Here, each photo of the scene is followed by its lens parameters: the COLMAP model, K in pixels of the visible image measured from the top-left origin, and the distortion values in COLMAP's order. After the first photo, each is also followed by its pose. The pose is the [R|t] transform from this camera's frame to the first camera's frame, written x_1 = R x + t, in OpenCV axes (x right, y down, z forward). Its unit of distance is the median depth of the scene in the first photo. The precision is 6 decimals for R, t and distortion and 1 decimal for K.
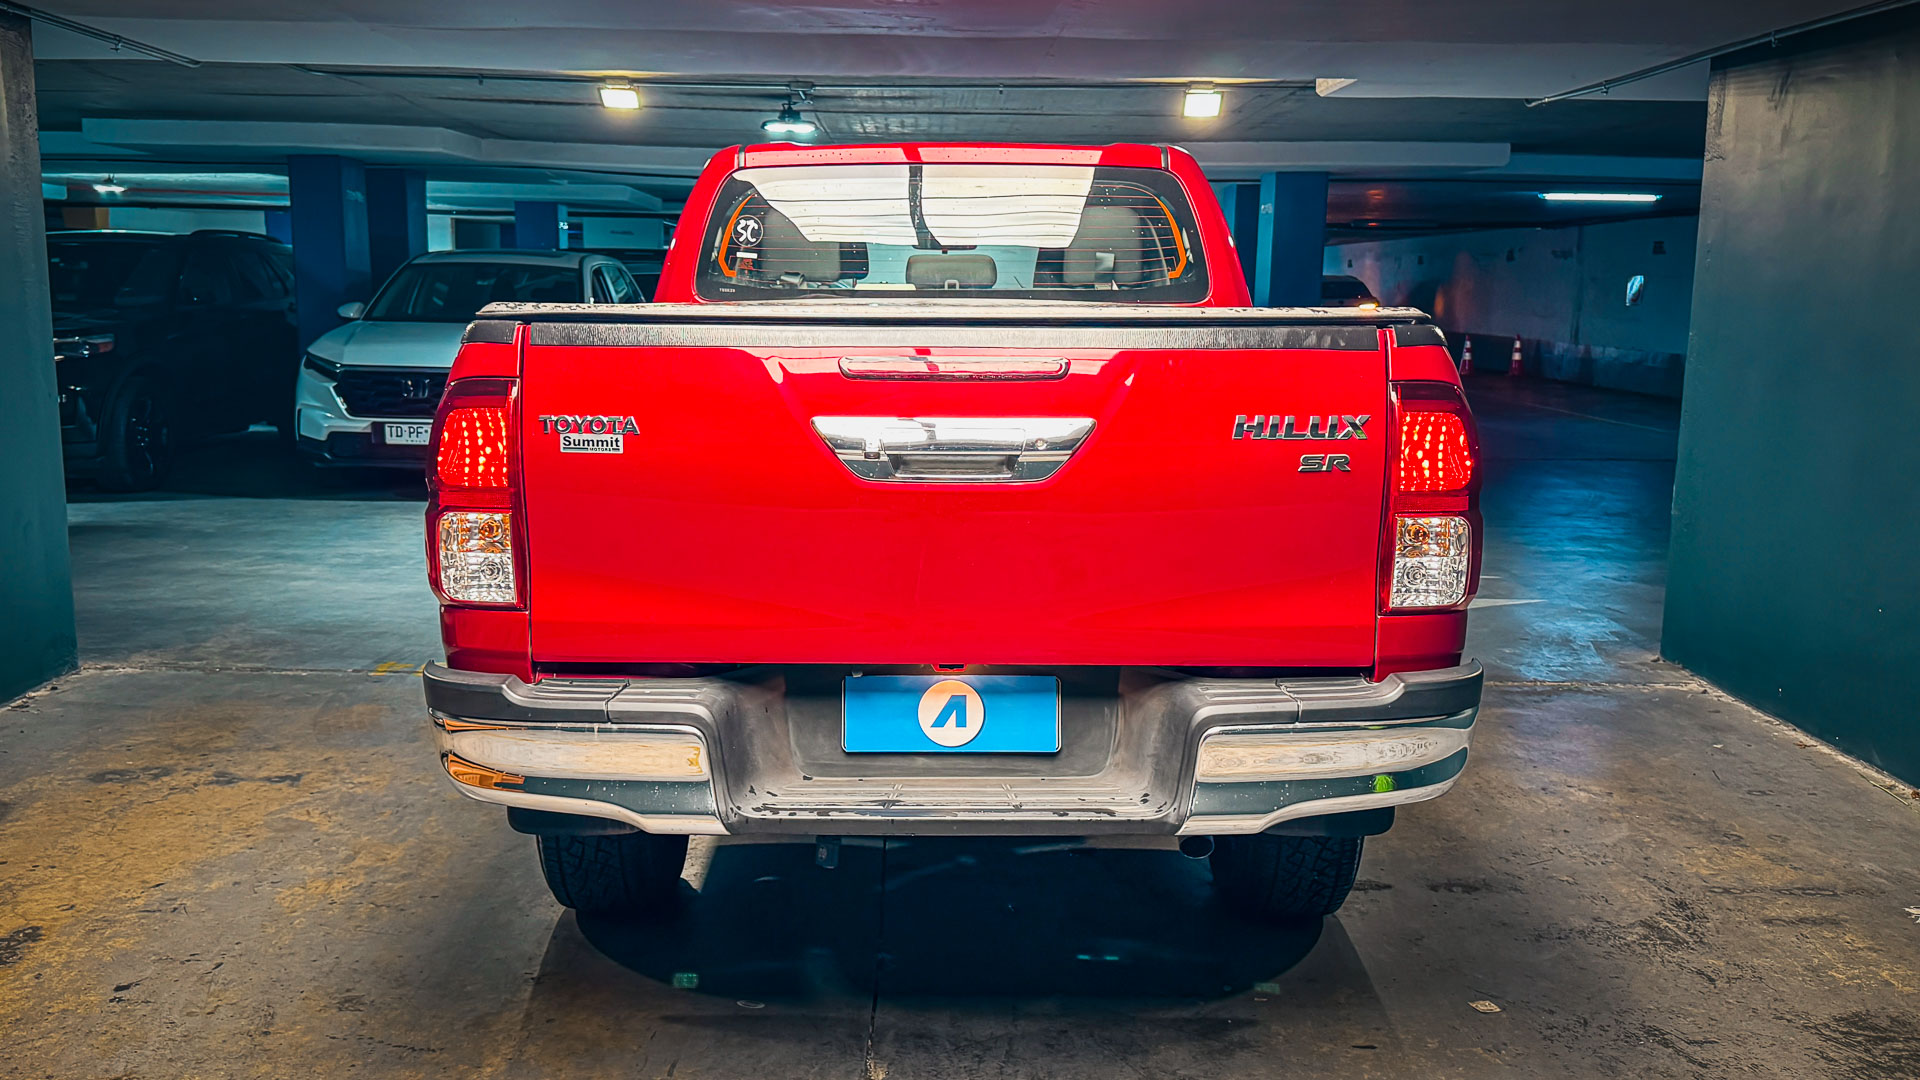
lens RADIAL K [[1626.0, 0, 960.0], [0, 1626.0, 540.0], [0, 0, 1]] dist [0.131476, -0.241468]
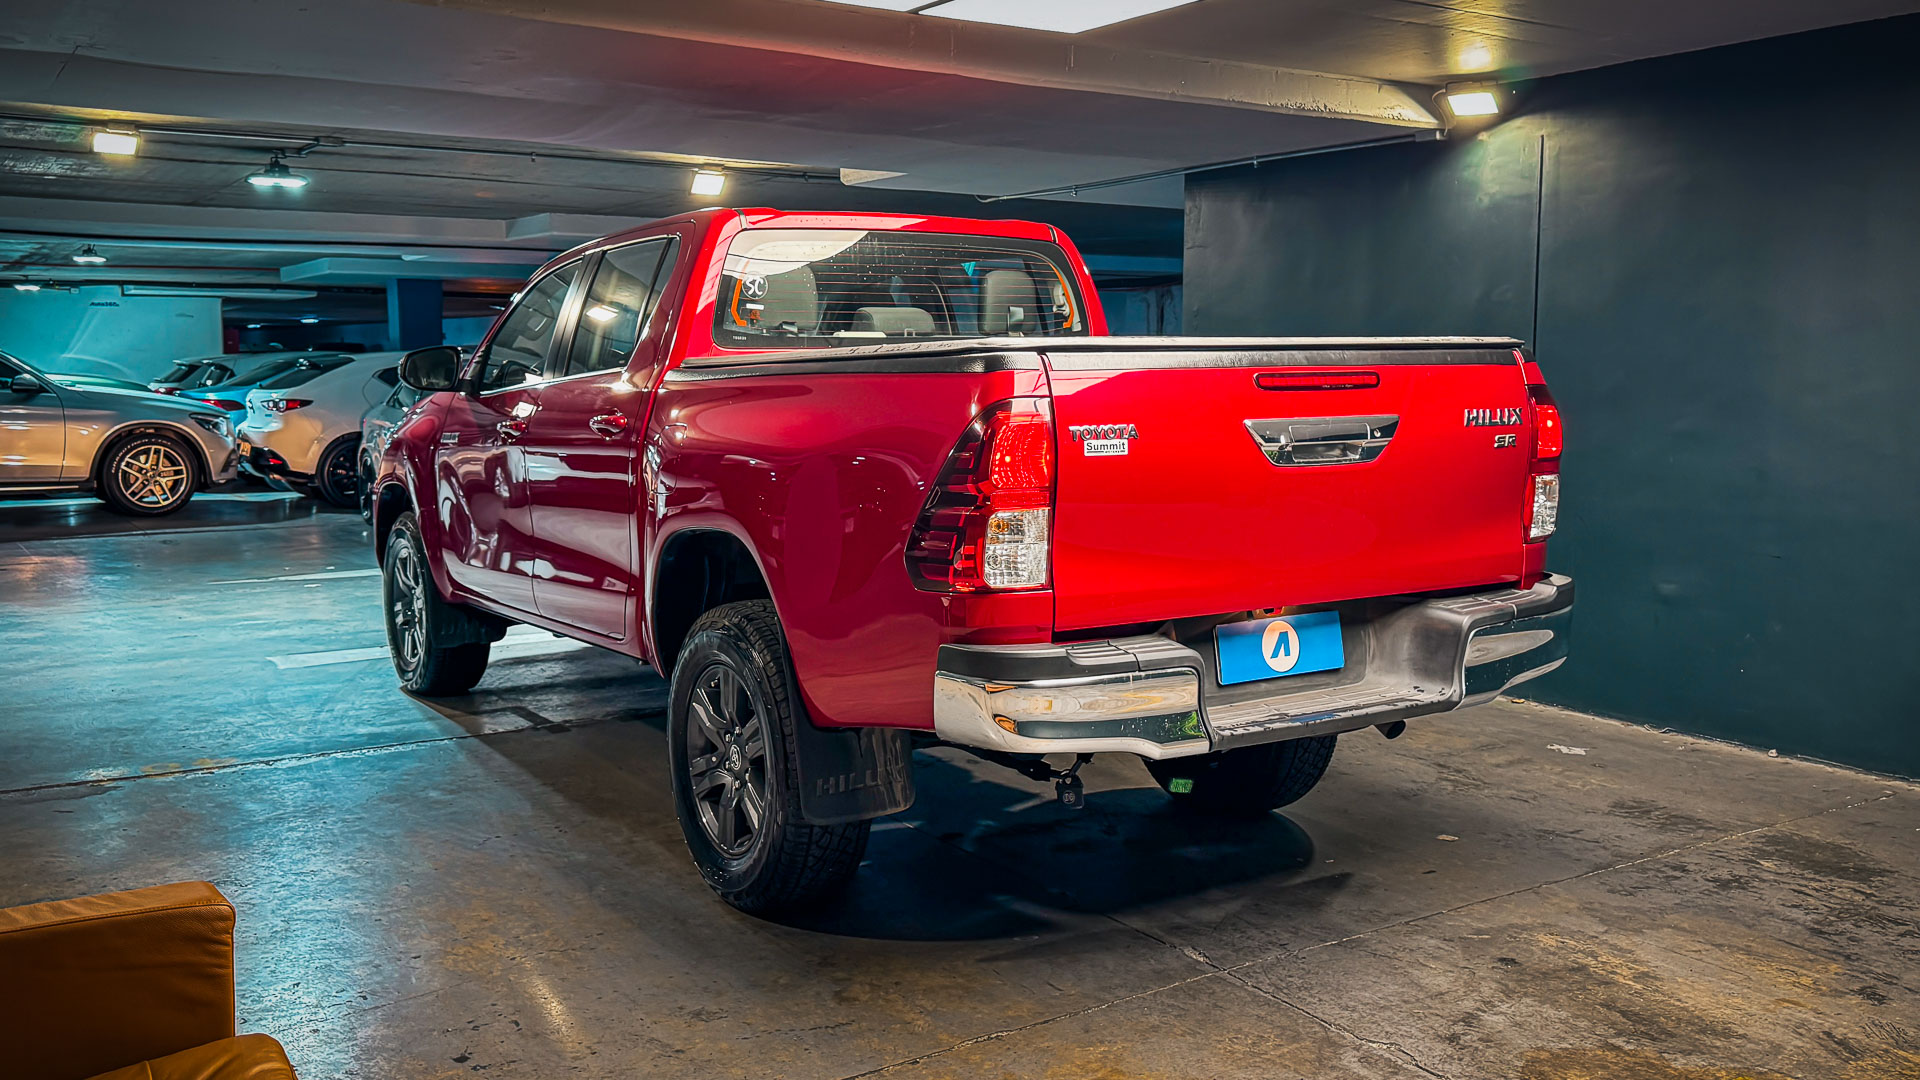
lens RADIAL K [[1614.1, 0, 951.3], [0, 1614.1, 474.9], [0, 0, 1]] dist [0.096715, -0.097476]
pose [[0.845717, -0.048806, 0.531396, -0.909335], [0.091966, 0.994239, -0.055048, 0.017016], [-0.525648, 0.095425, 0.845333, 0.025196]]
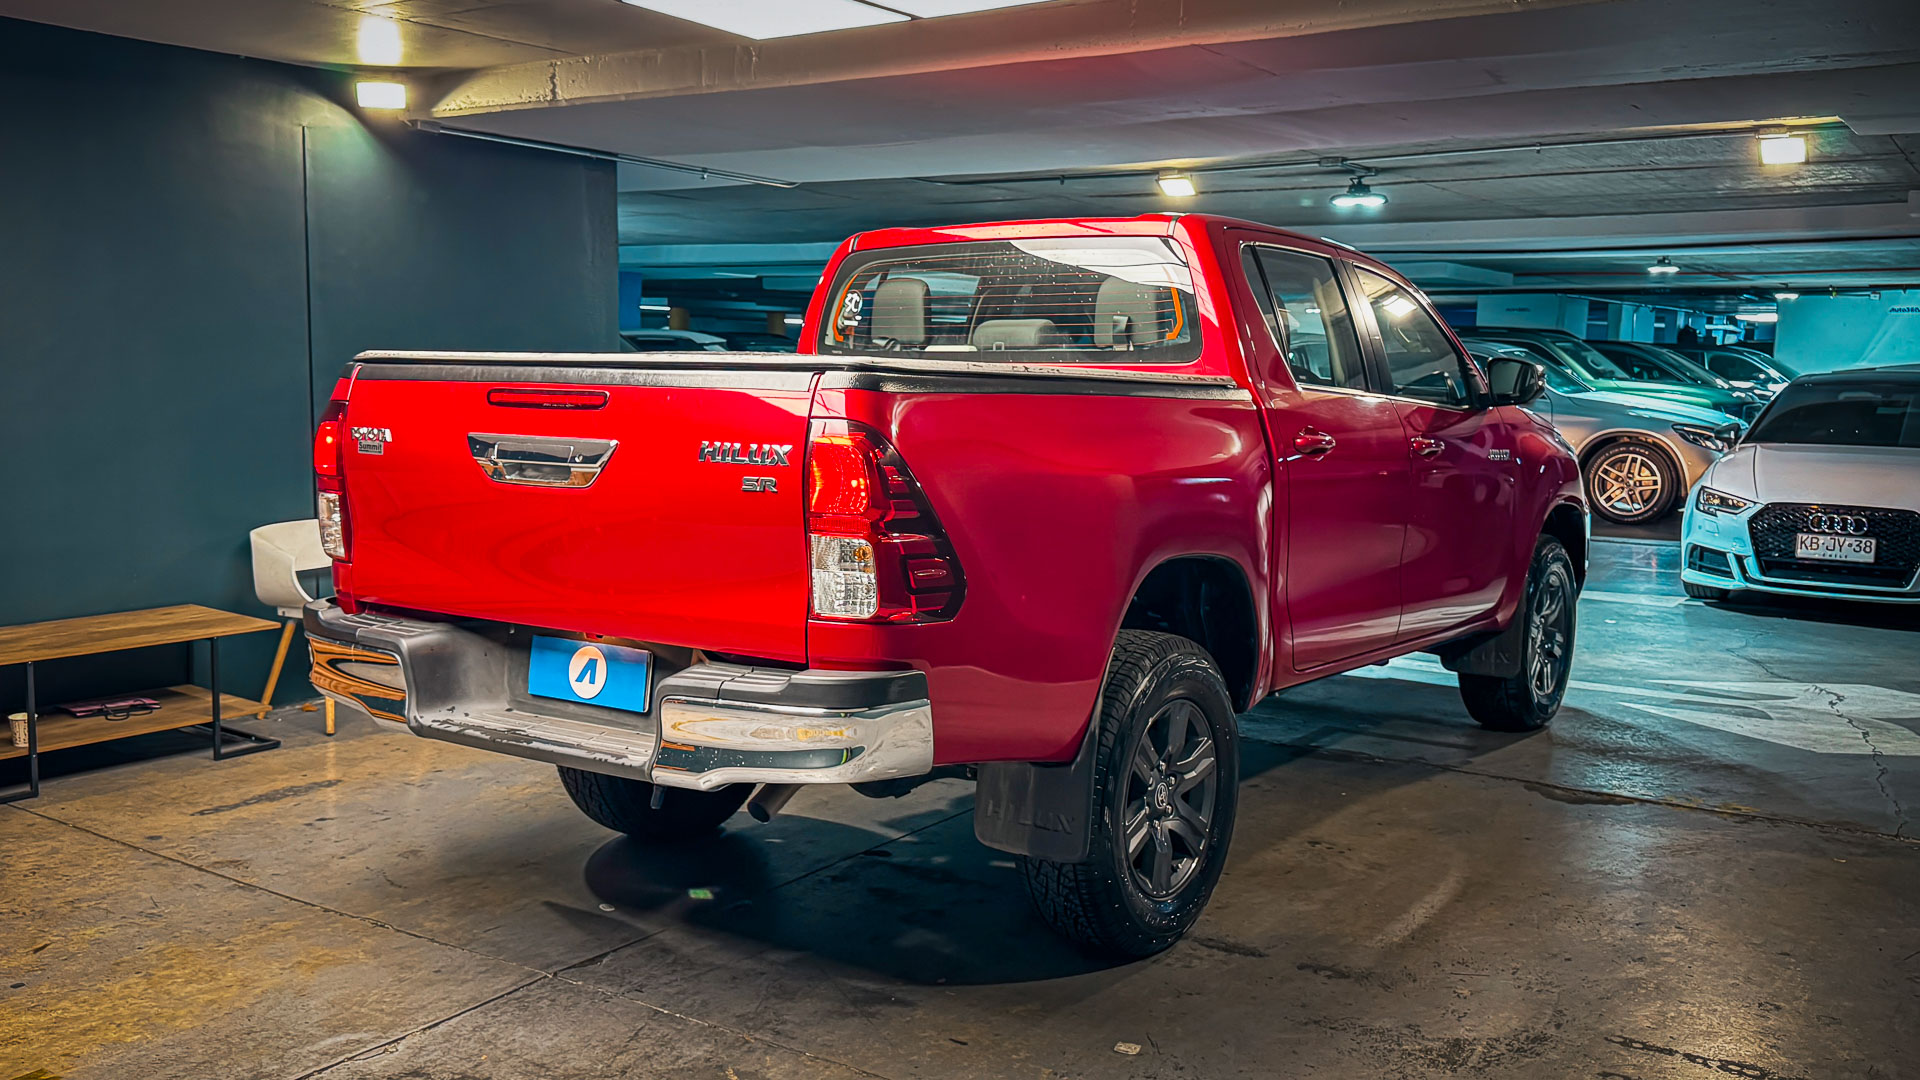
lens RADIAL K [[1675.7, 0, 960.0], [0, 1675.7, 540.0], [0, 0, 1]] dist [0.137494, -0.235808]
pose [[0.815588, 0.062171, -0.575283, 0.977122], [-0.092764, 0.995400, -0.023941, 0.008326], [0.571148, 0.072891, 0.817604, 0.081632]]
